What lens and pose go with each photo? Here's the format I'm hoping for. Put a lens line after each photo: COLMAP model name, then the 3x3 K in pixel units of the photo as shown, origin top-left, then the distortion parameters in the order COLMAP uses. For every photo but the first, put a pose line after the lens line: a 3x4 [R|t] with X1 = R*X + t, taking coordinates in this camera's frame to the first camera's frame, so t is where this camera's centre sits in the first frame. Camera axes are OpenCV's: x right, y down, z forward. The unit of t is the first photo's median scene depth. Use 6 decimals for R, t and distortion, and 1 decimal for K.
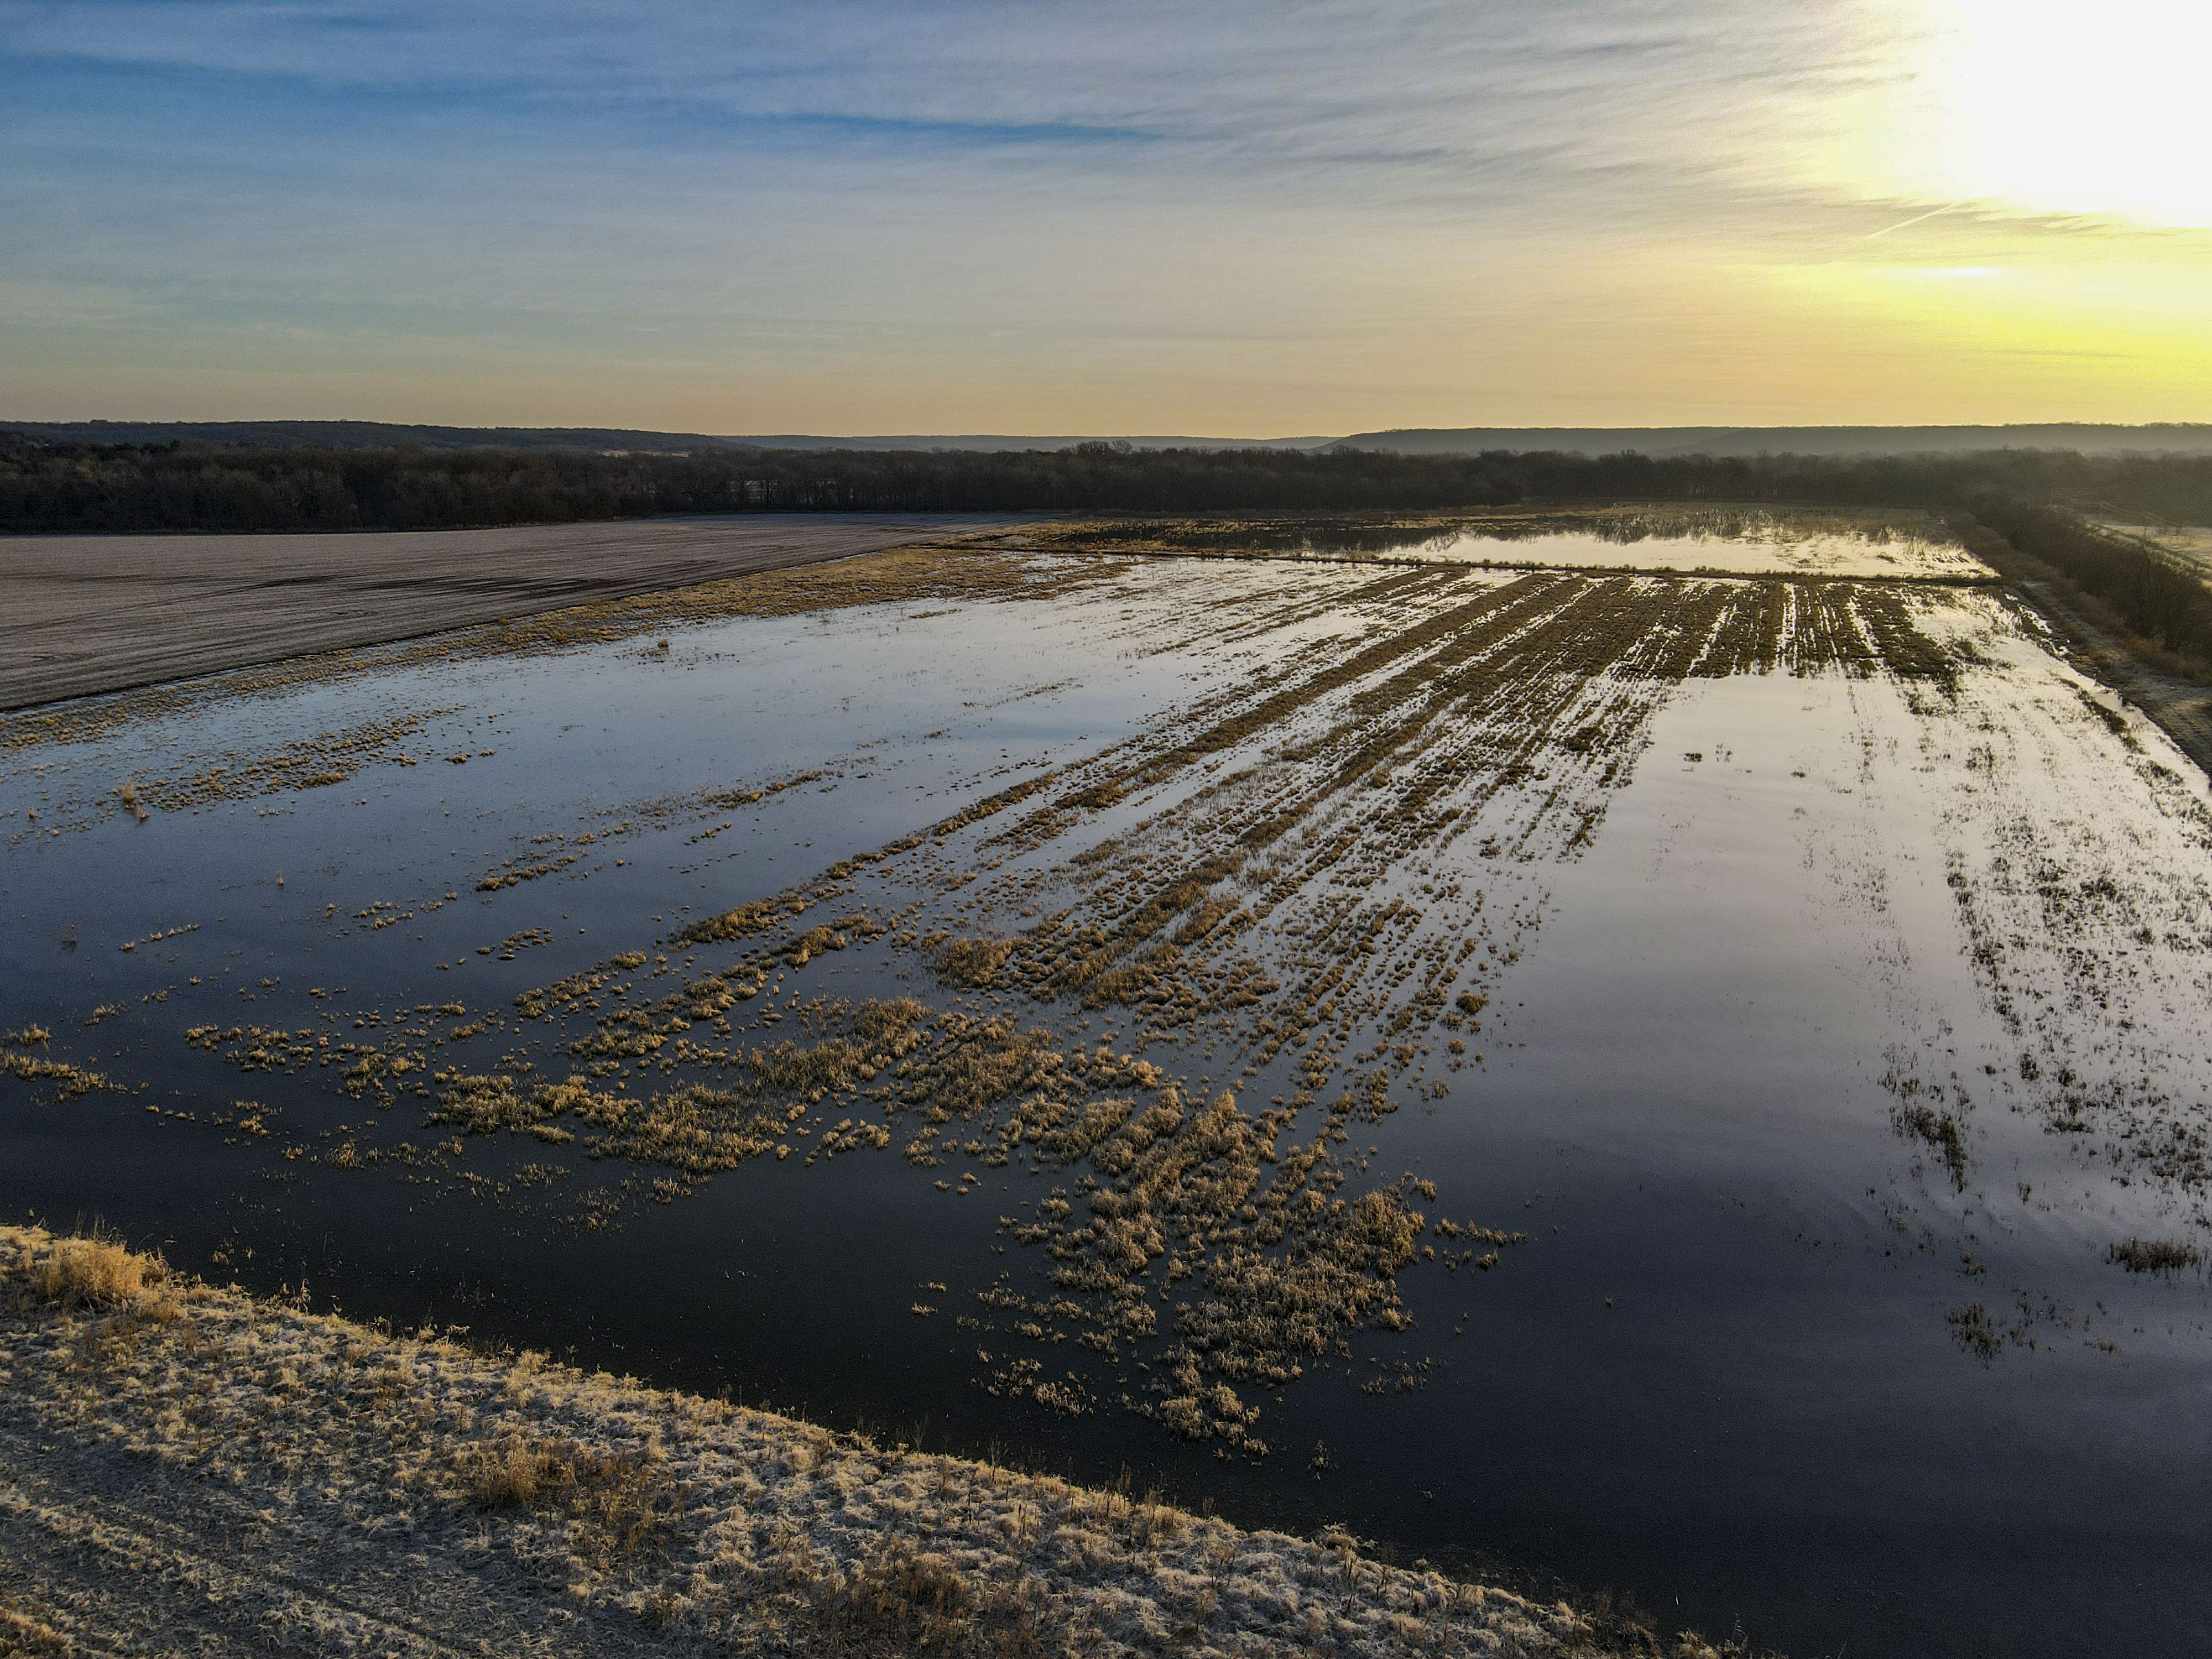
lens RADIAL K [[1651.2, 0, 1106.0], [0, 1651.2, 829.5], [0, 0, 1]] dist [-0.002650, 0.008681]
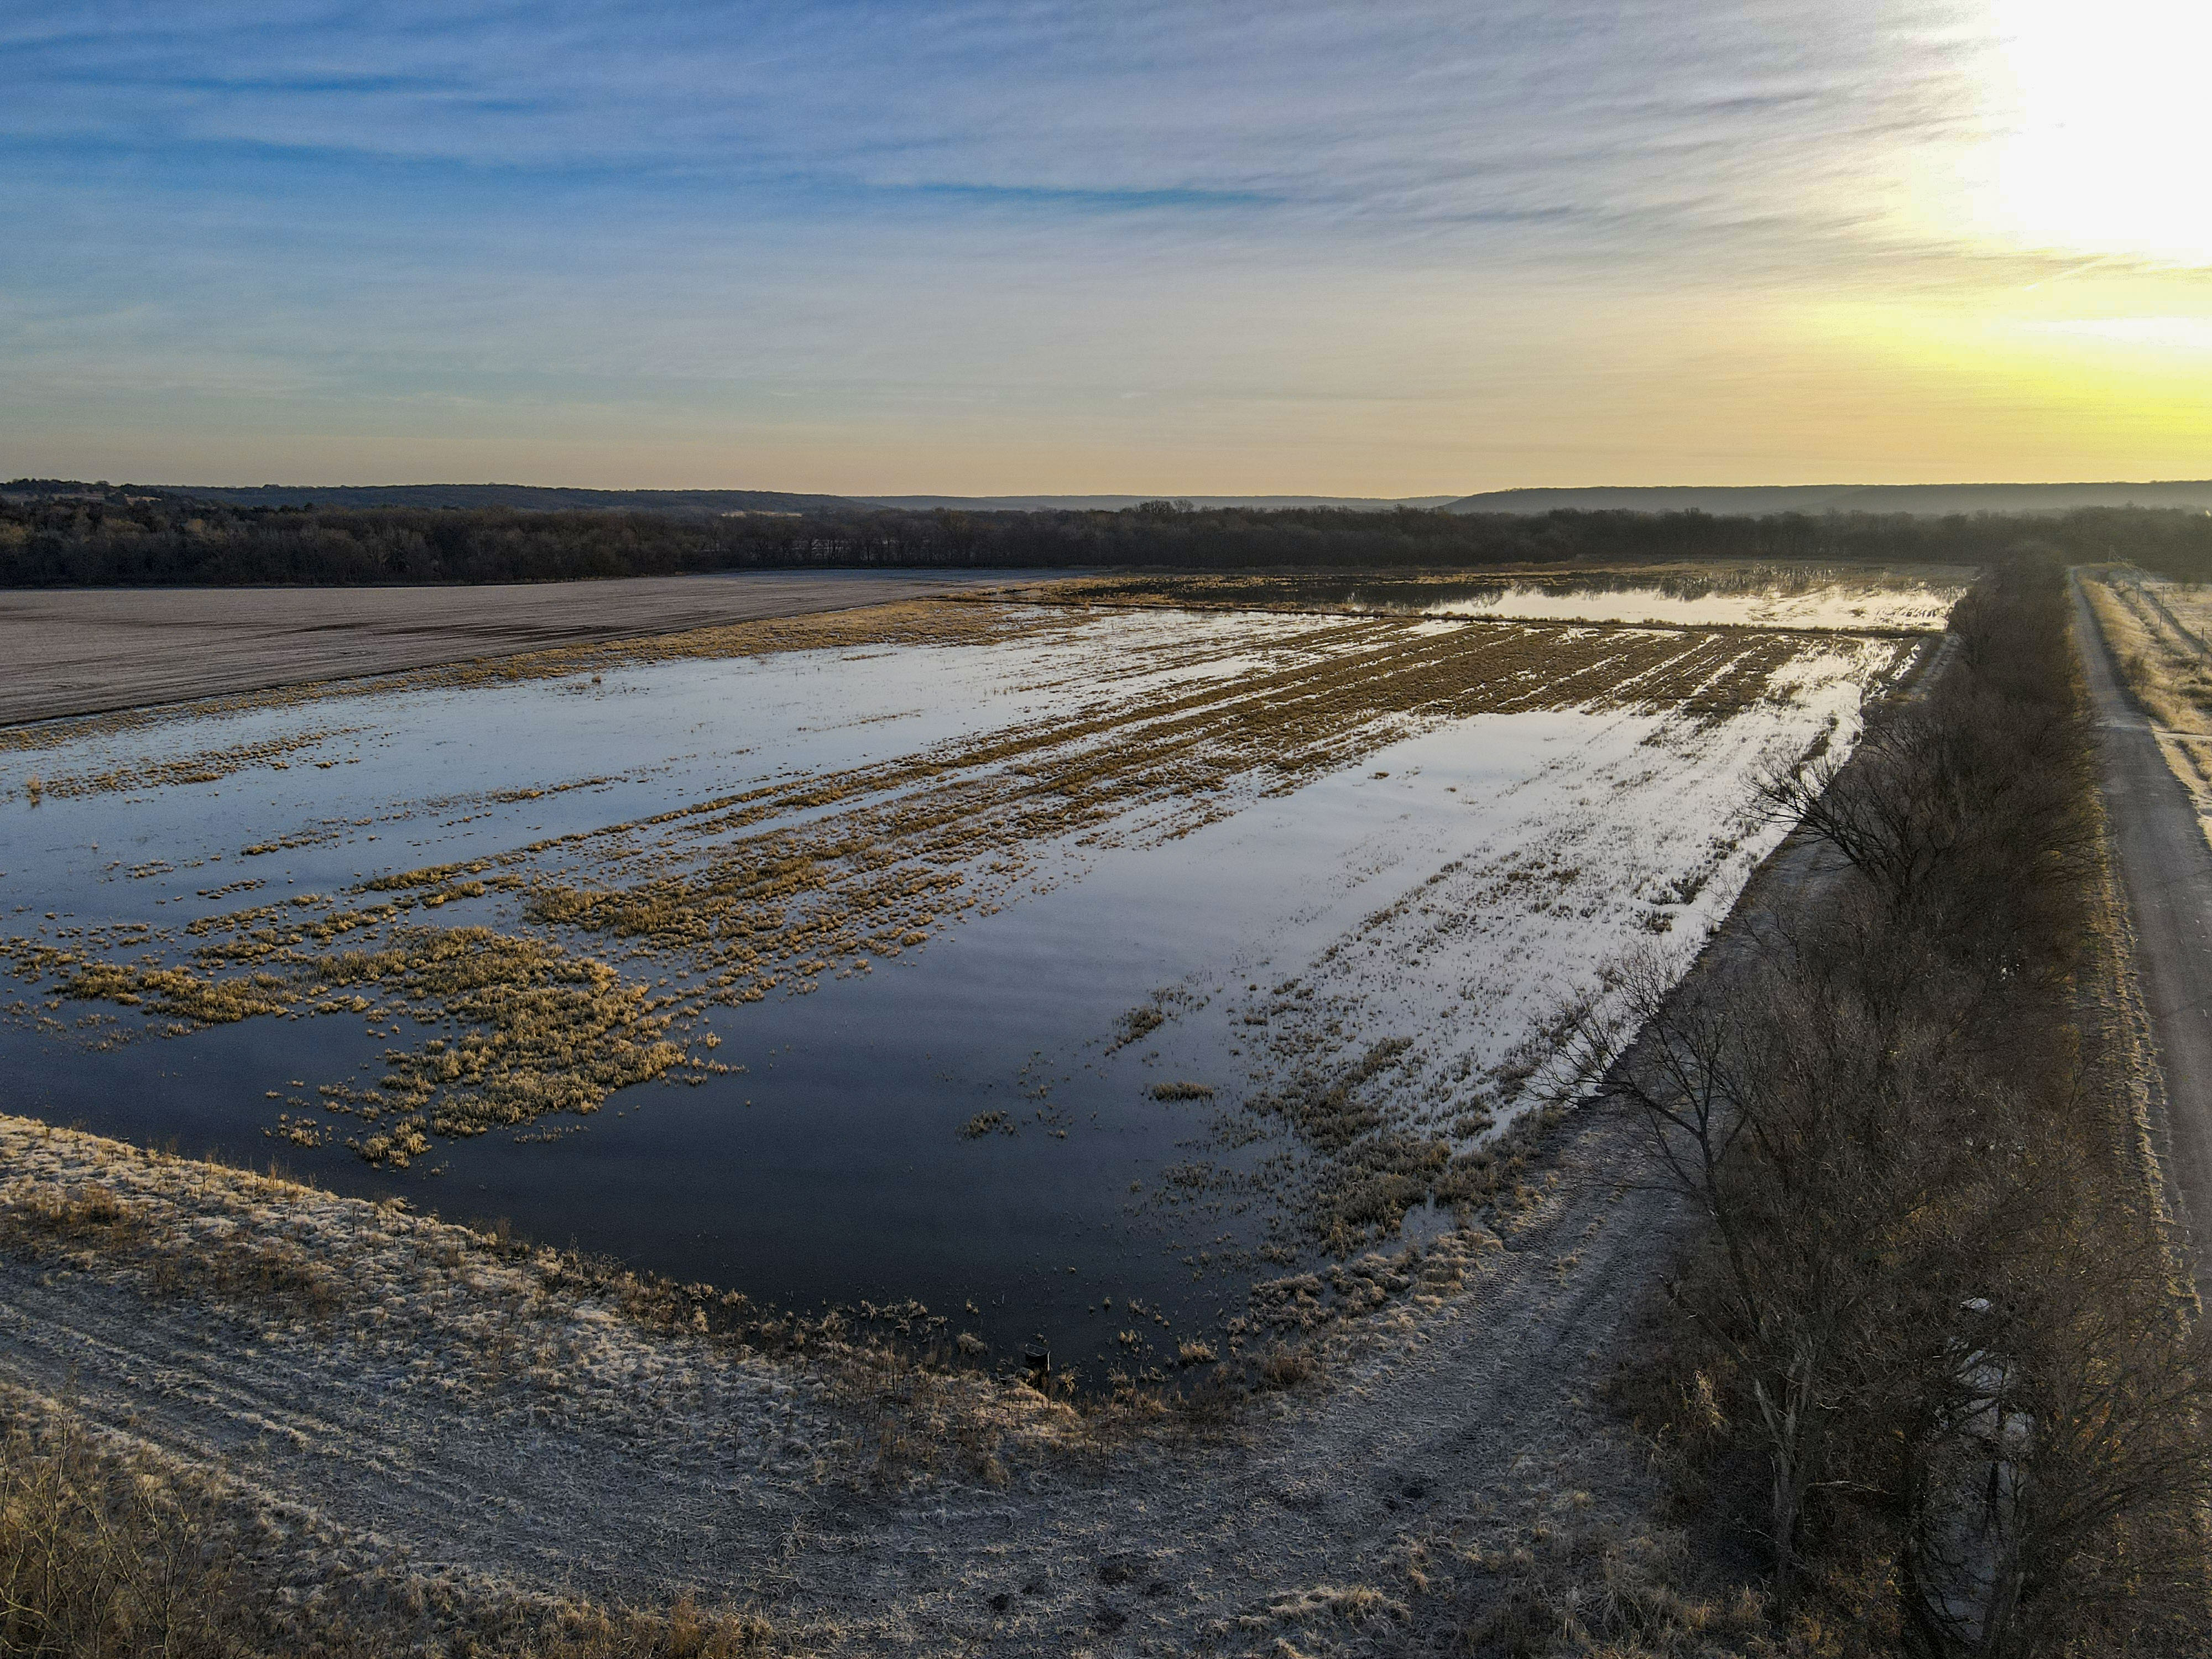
lens RADIAL K [[1621.9, 0, 1099.1], [0, 1621.9, 891.3], [0, 0, 1]] dist [0.001971, -0.002203]
pose [[0.996773, 0.016035, -0.078660, 0.107239], [-0.015649, 0.999862, 0.005523, 0.013821], [0.078738, -0.004274, 0.996886, -0.054356]]
